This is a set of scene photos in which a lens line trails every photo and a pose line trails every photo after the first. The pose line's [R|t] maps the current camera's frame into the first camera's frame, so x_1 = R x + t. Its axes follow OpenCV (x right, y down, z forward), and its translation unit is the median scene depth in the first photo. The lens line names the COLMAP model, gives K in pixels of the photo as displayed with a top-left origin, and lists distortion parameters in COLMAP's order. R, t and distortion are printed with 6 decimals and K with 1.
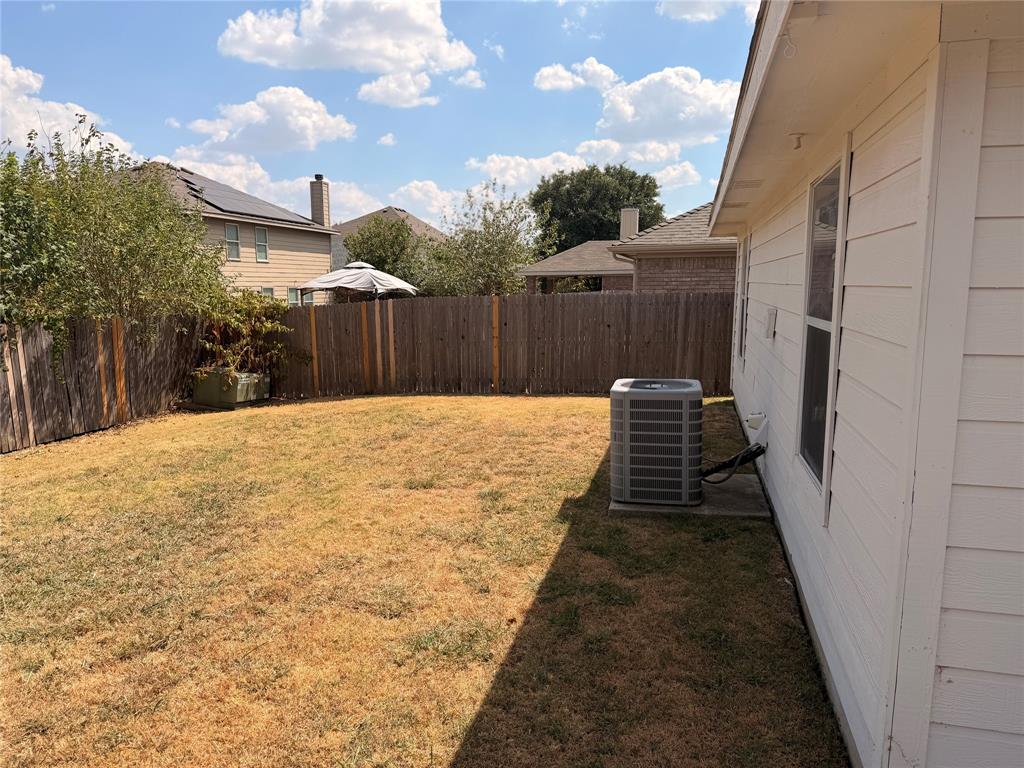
lens RADIAL K [[722.3, 0, 515.5], [0, 722.3, 392.0], [0, 0, 1]] dist [0.037621, -0.048633]
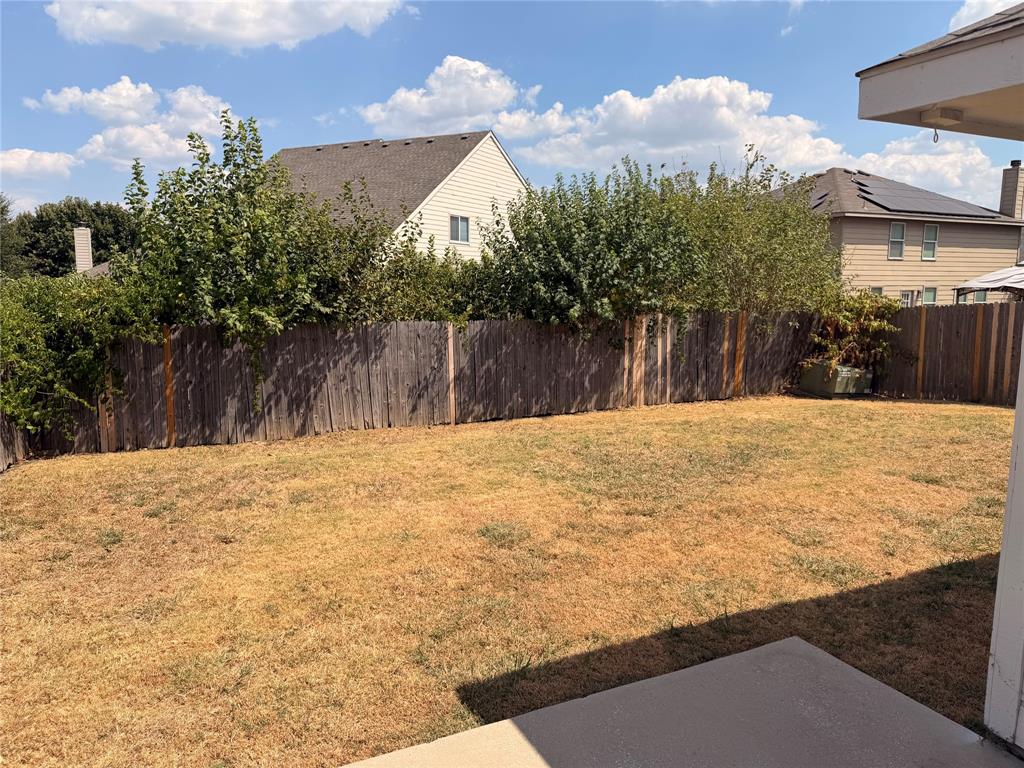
lens RADIAL K [[722.3, 0, 506.4], [0, 722.3, 392.9], [0, 0, 1]] dist [0.037621, -0.048633]
pose [[0.629850, 0.122357, -0.767018, 0.141079], [-0.119079, 0.991051, 0.060311, 0.006777], [0.767534, 0.053349, 0.638784, -0.077046]]
